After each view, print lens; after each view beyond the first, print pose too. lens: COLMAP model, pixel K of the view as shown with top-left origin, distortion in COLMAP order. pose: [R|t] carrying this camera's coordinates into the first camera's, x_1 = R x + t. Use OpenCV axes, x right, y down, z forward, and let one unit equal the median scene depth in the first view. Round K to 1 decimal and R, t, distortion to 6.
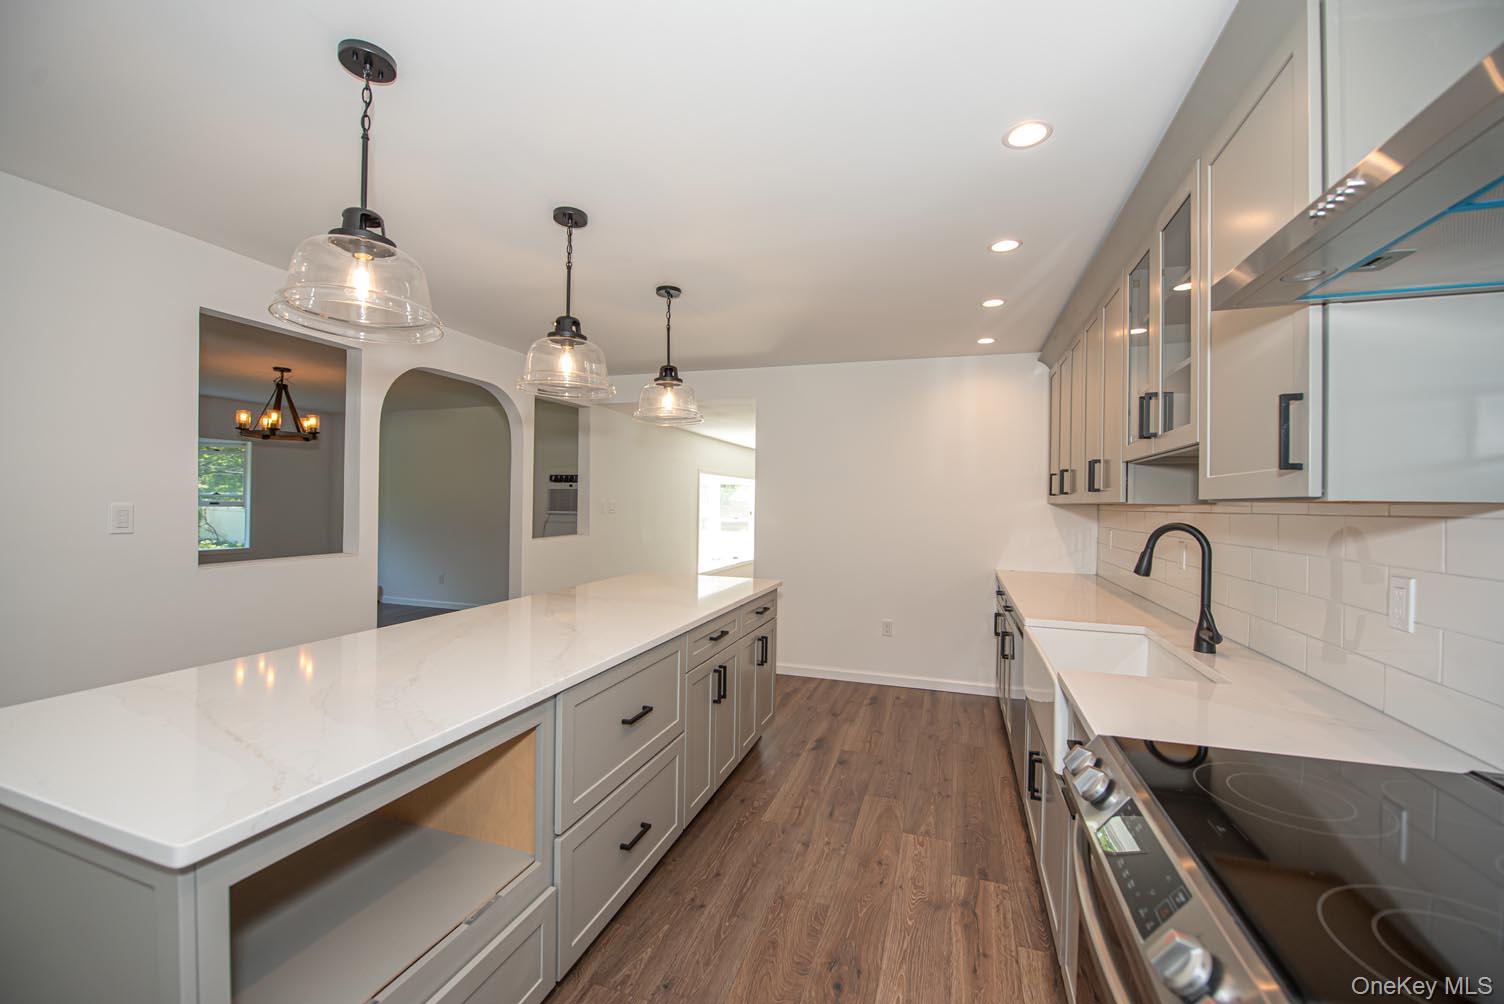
lens RADIAL K [[599.6, 0, 753.8], [0, 599.6, 503.0], [0, 0, 1]] dist [-0.023997, -0.000123]
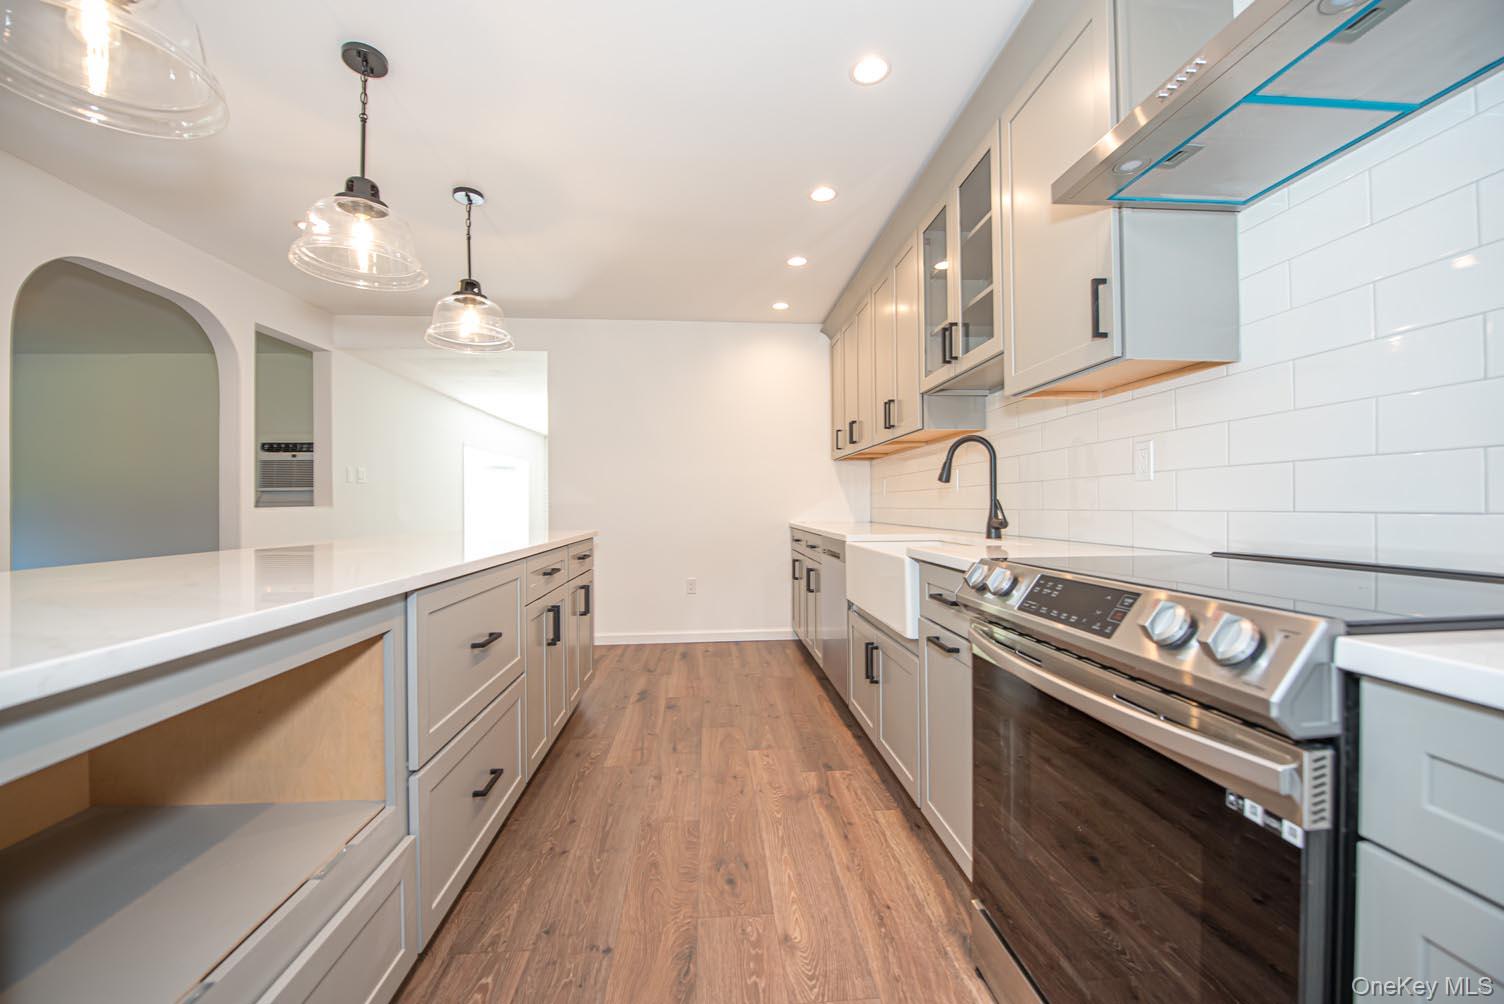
lens RADIAL K [[599.6, 0, 759.9], [0, 599.6, 503.7], [0, 0, 1]] dist [-0.023997, -0.000123]
pose [[0.917144, -0.022443, 0.397925, -0.155520], [0.022271, 0.999739, 0.005055, 0.149338], [-0.397934, 0.004226, 0.917404, 0.054373]]
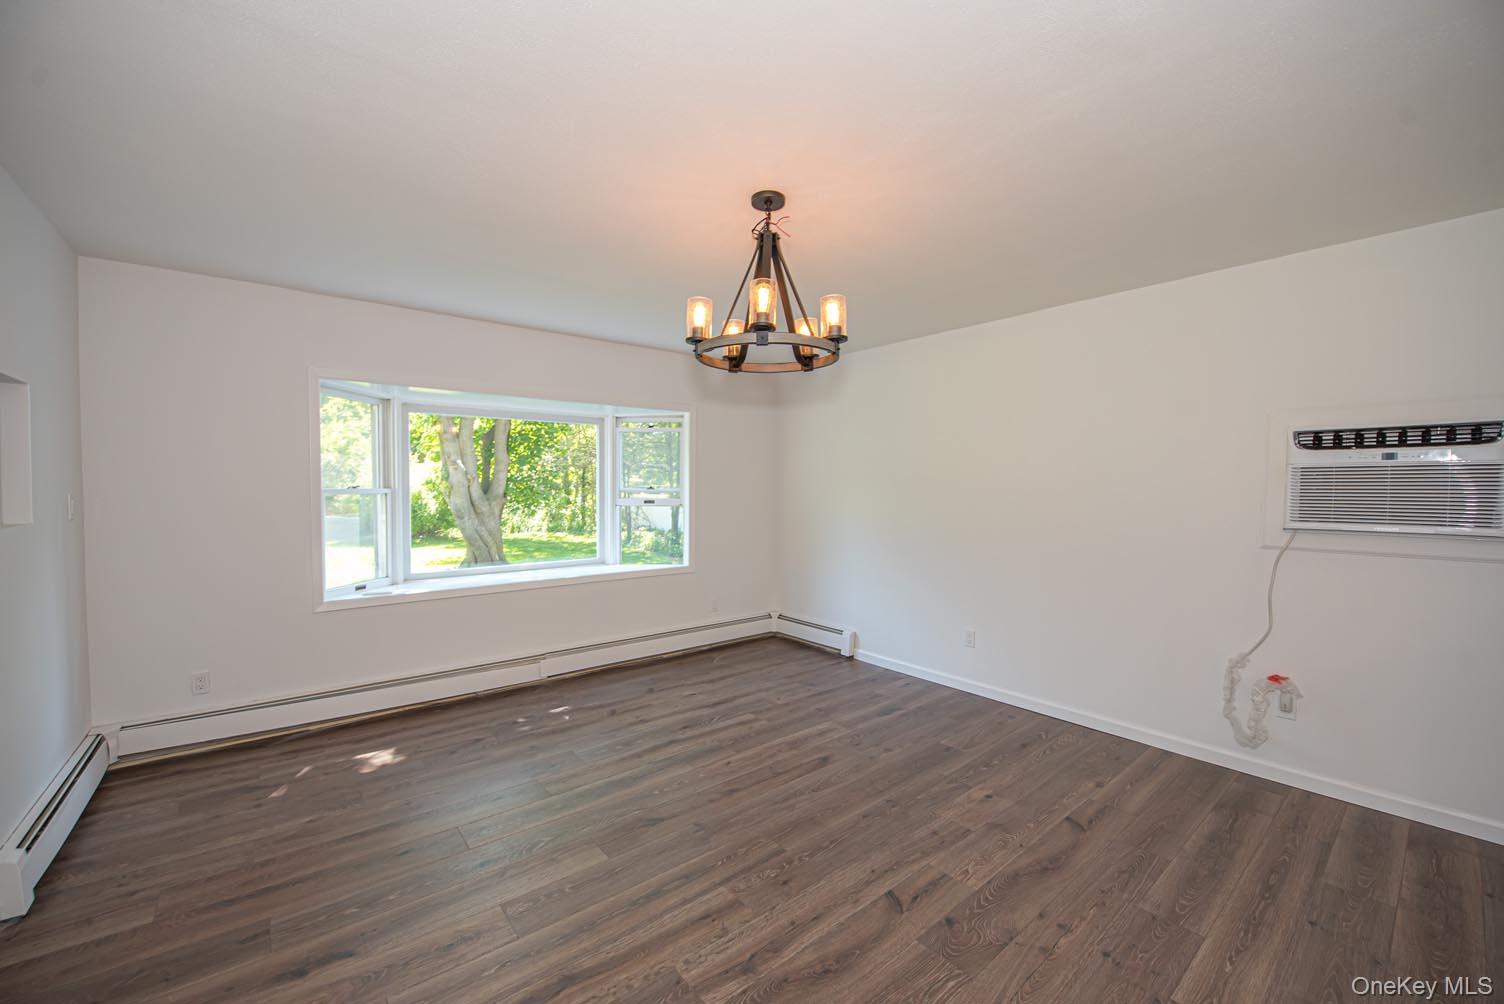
lens RADIAL K [[599.6, 0, 751.7], [0, 599.6, 493.2], [0, 0, 1]] dist [-0.023997, -0.000123]
pose [[0.841662, -0.006404, -0.539967, -1.462145], [0.008133, 0.999967, 0.000817, -0.032218], [0.539943, -0.005079, 0.841686, 1.585679]]
